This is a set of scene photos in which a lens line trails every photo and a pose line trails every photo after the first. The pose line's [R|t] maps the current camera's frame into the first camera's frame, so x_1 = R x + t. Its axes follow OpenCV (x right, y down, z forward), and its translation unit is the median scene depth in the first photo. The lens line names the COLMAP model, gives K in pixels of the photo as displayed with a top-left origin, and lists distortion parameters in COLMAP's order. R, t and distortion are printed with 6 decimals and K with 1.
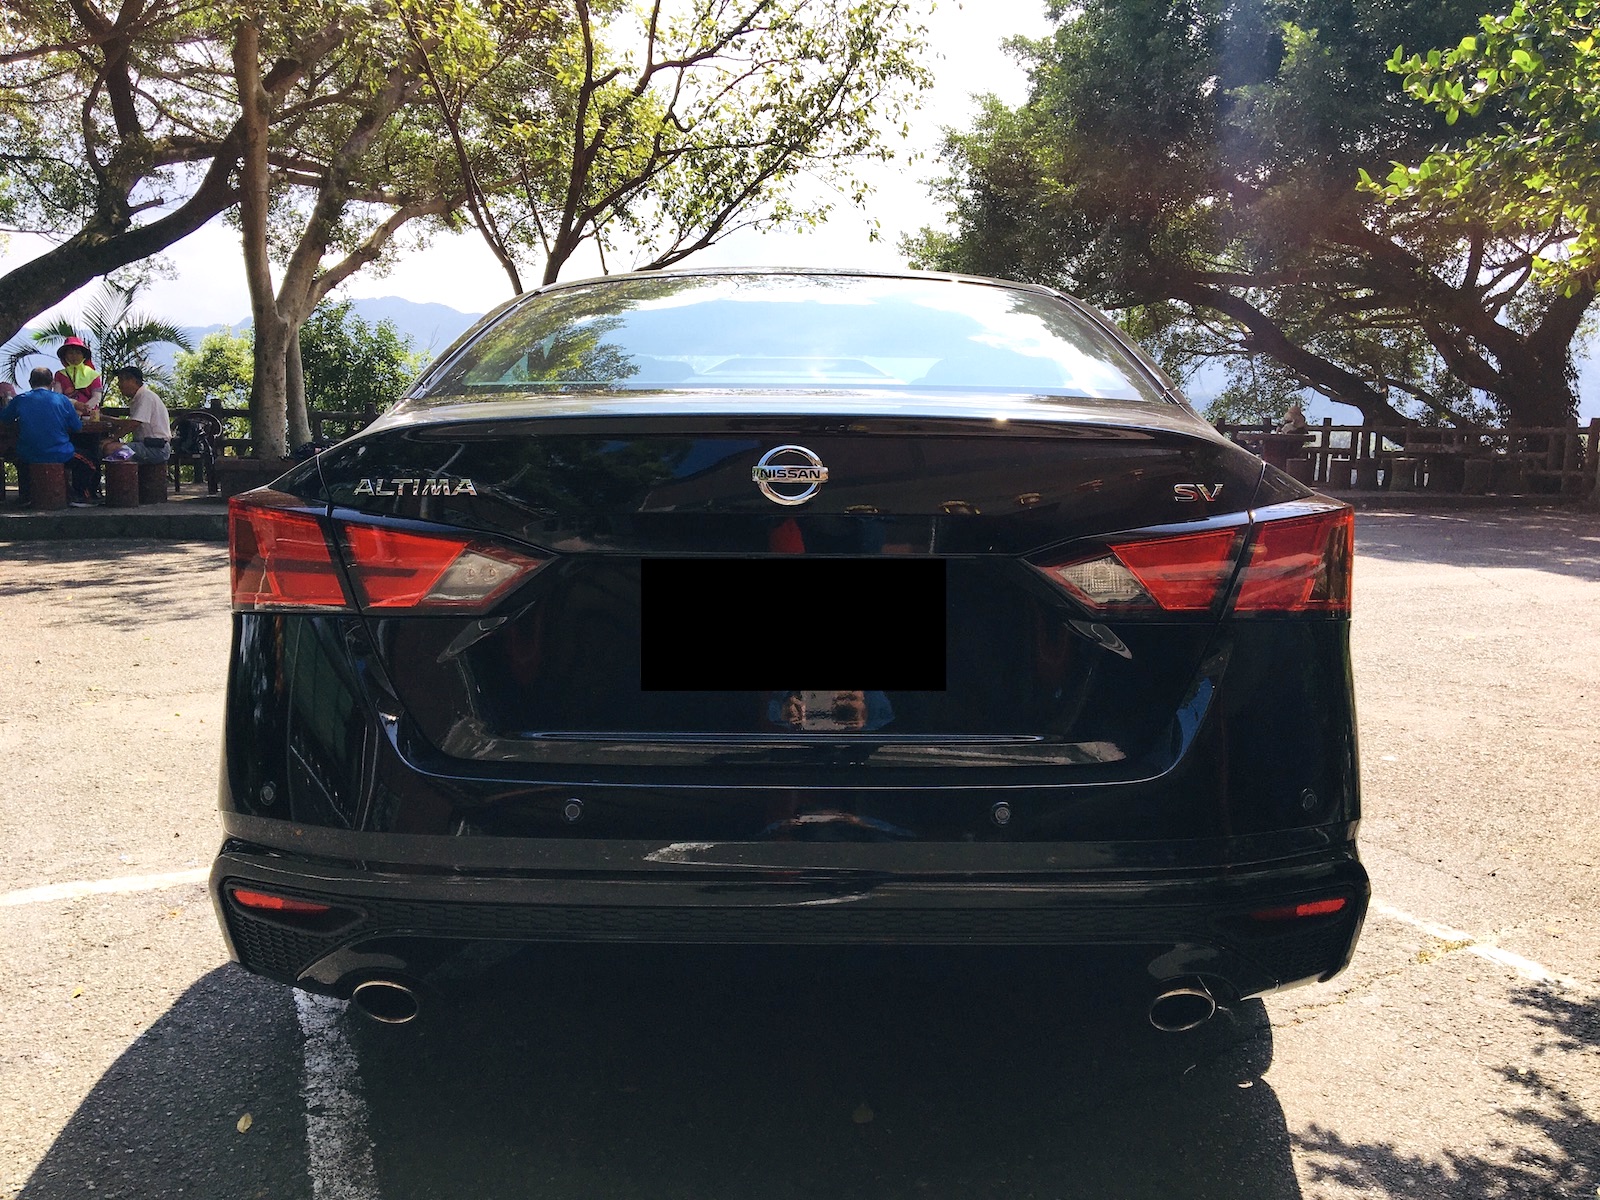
lens RADIAL K [[1366.6, 0, 800.0], [0, 1366.6, 600.0], [0, 0, 1]] dist [-0.062859, 0.127400]
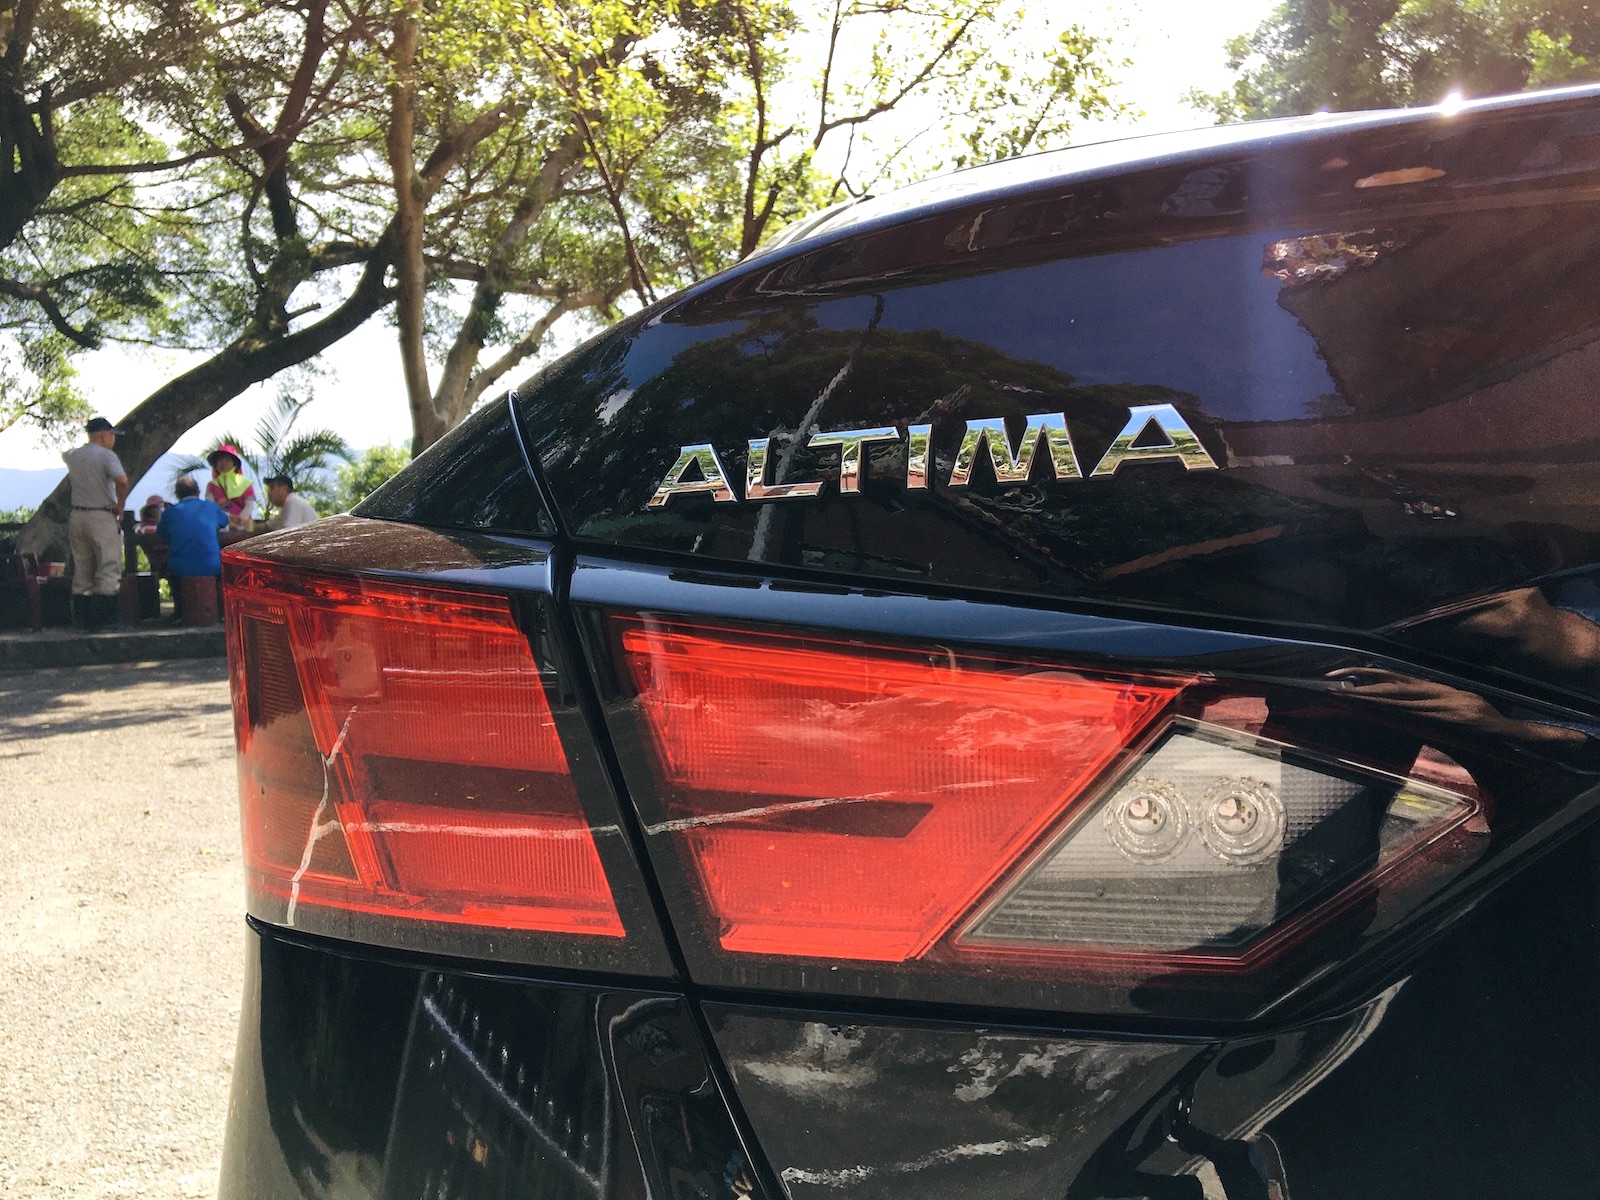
lens RADIAL K [[1343.6, 0, 800.0], [0, 1343.6, 600.0], [0, 0, 1]] dist [0.001297, 0.006233]
pose [[0.993926, -0.034432, -0.104527, -0.044724], [0.027000, 0.997061, -0.071695, -0.006659], [0.106688, 0.068437, 0.991934, 0.122589]]
